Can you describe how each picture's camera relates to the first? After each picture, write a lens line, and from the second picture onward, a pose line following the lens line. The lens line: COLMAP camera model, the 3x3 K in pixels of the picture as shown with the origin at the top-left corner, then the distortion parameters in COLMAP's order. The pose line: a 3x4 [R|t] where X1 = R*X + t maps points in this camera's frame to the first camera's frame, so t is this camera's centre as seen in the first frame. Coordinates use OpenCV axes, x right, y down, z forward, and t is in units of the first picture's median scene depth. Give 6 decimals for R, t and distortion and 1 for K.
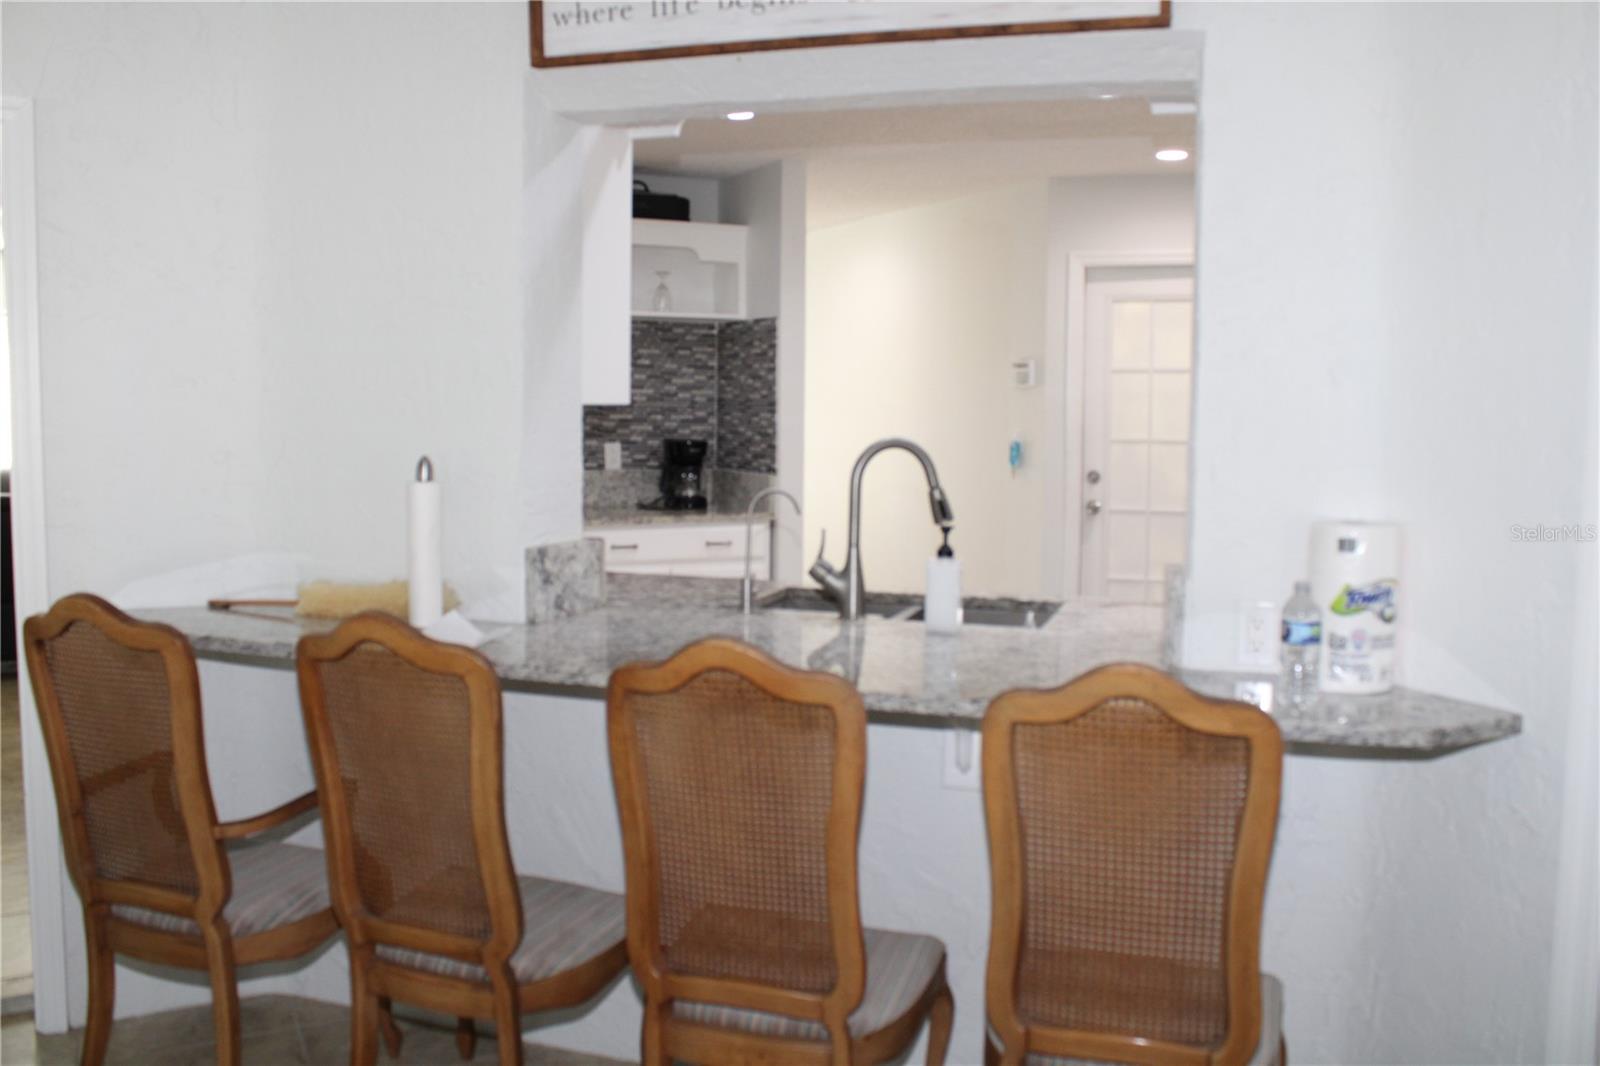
lens RADIAL K [[1354.6, 0, 798.6], [0, 1354.6, 525.8], [0, 0, 1]] dist [-0.168335, 0.148248]
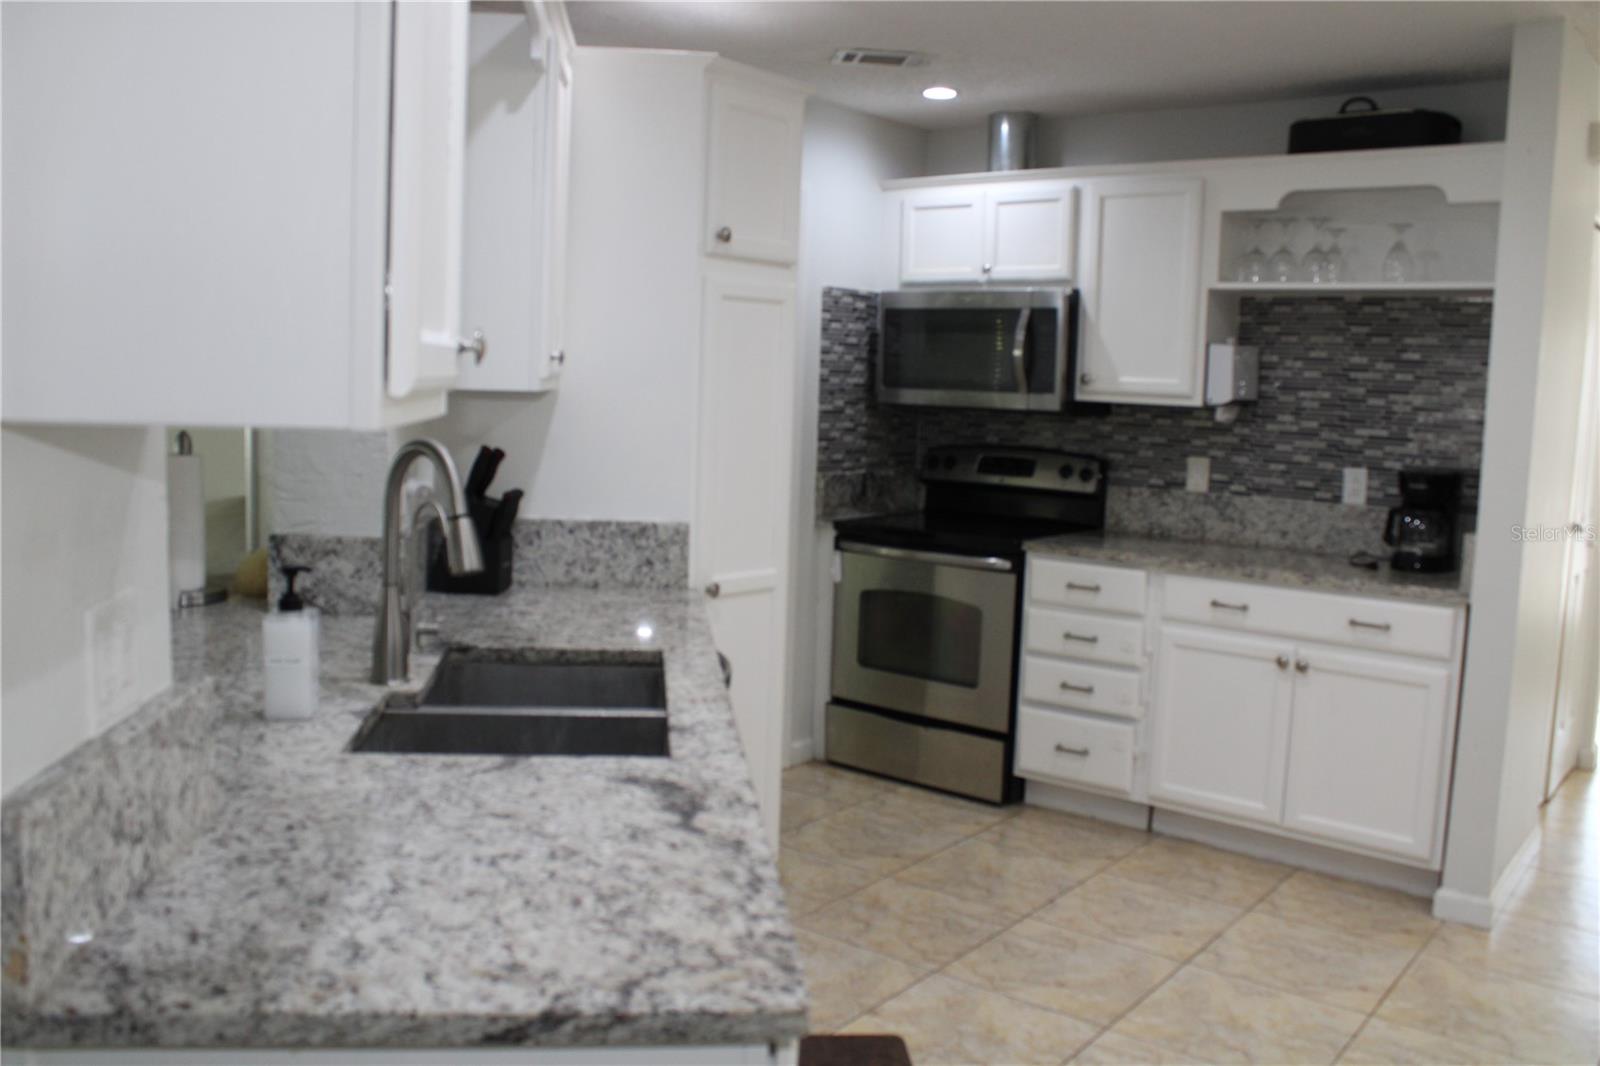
lens RADIAL K [[1354.6, 0, 798.6], [0, 1354.6, 525.8], [0, 0, 1]] dist [-0.168335, 0.148248]
pose [[0.420276, 0.102601, -0.901577, 0.389258], [-0.110684, 0.991964, 0.061292, -0.042399], [0.900621, 0.074031, 0.428255, 0.445784]]
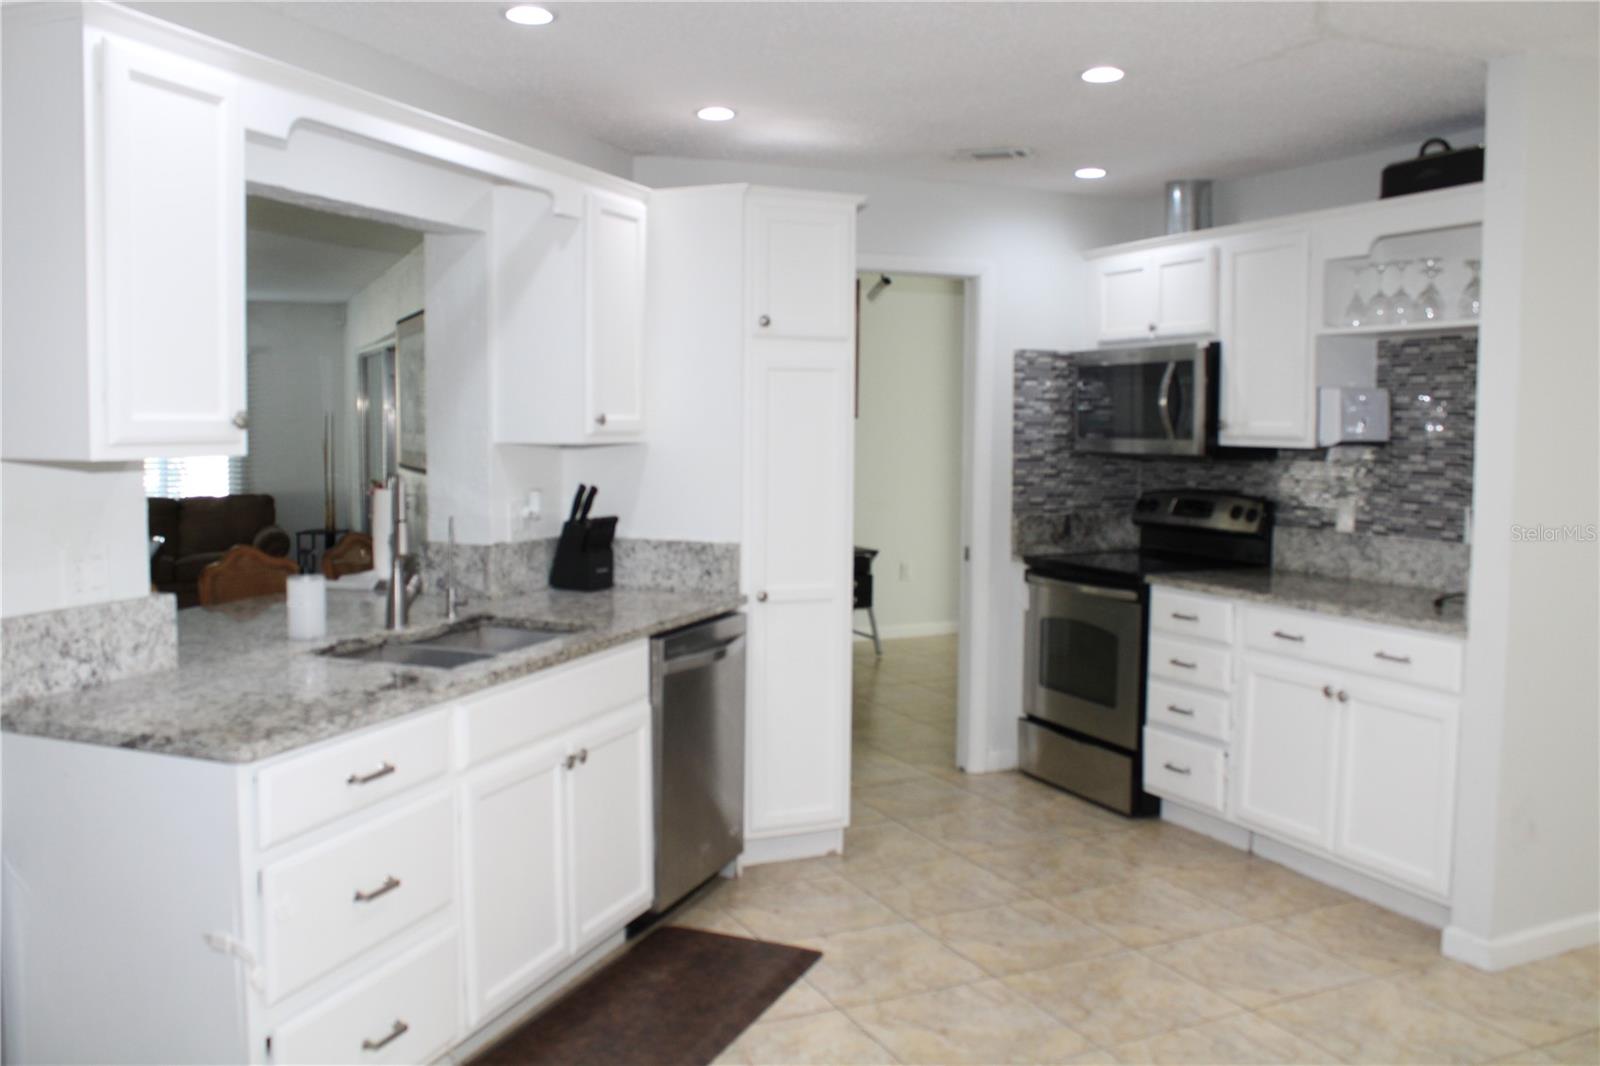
lens RADIAL K [[1354.6, 0, 798.6], [0, 1354.6, 525.8], [0, 0, 1]] dist [-0.168335, 0.148248]
pose [[-0.034859, 0.064650, -0.997299, 0.582739], [-0.098186, 0.992856, 0.067794, -0.065321], [0.994557, 0.100284, -0.028263, 0.687281]]
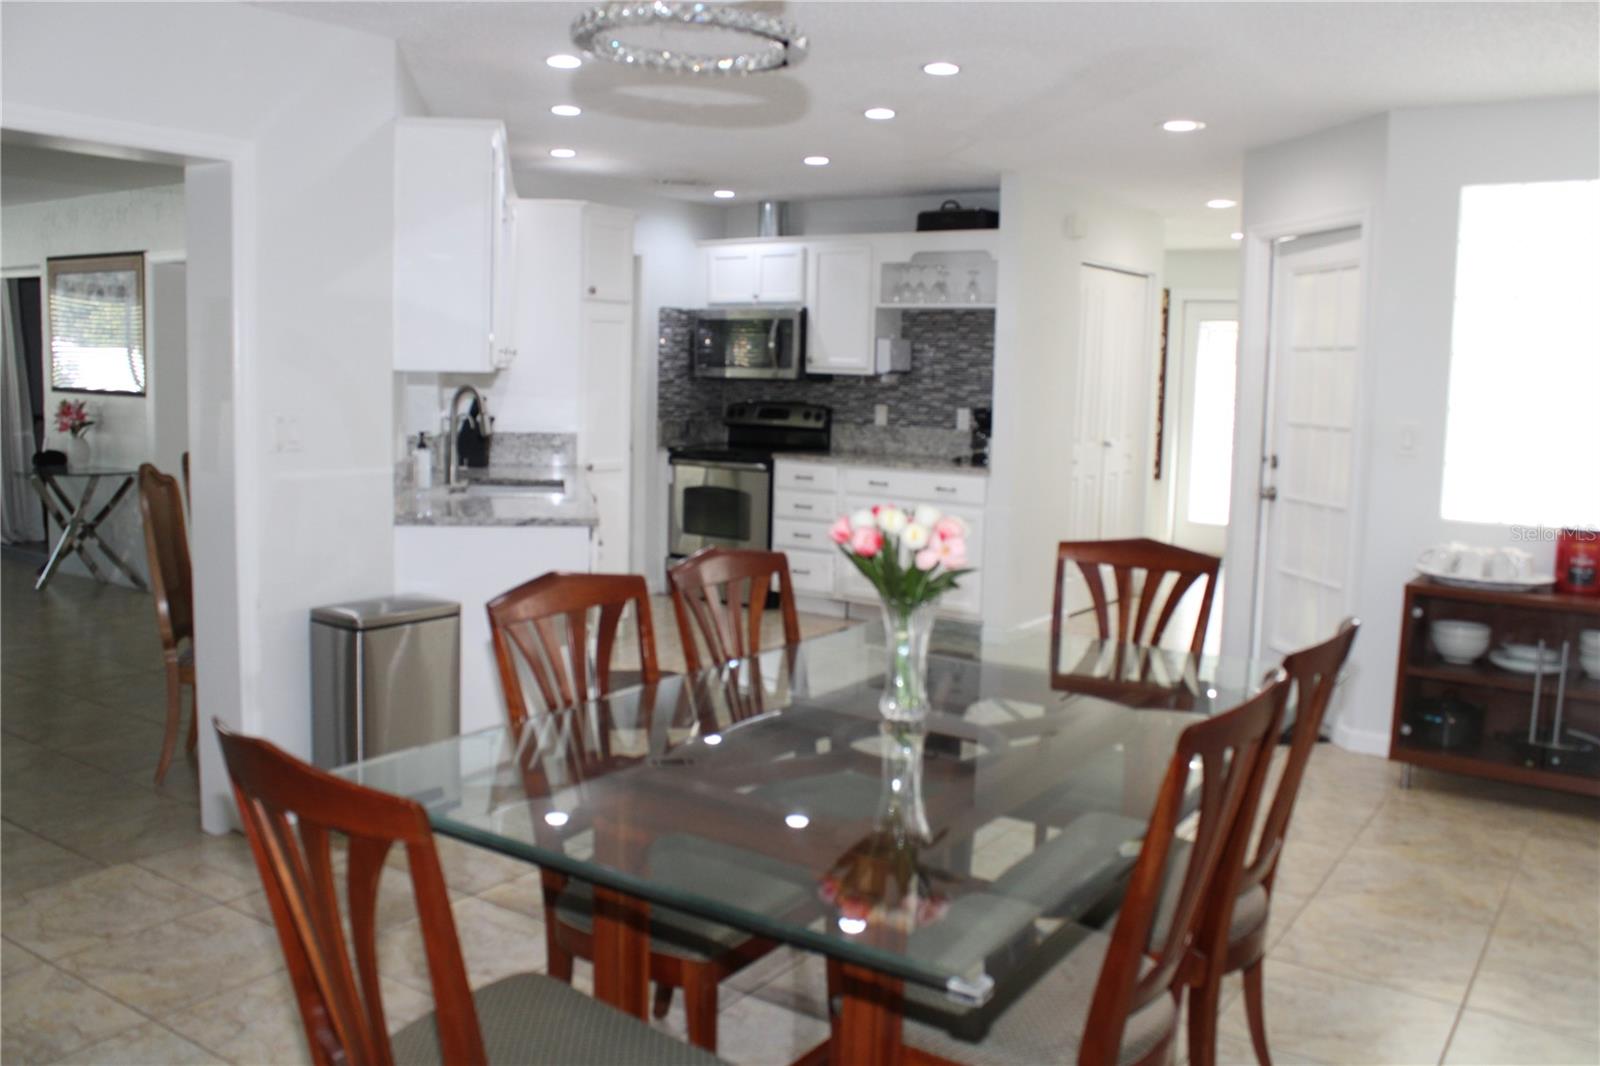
lens RADIAL K [[1354.6, 0, 798.6], [0, 1354.6, 525.8], [0, 0, 1]] dist [-0.168335, 0.148248]
pose [[0.481189, 0.104084, -0.870416, 0.924202], [-0.099167, 0.993016, 0.063922, -0.018672], [0.870990, 0.055558, 0.488150, 0.266784]]
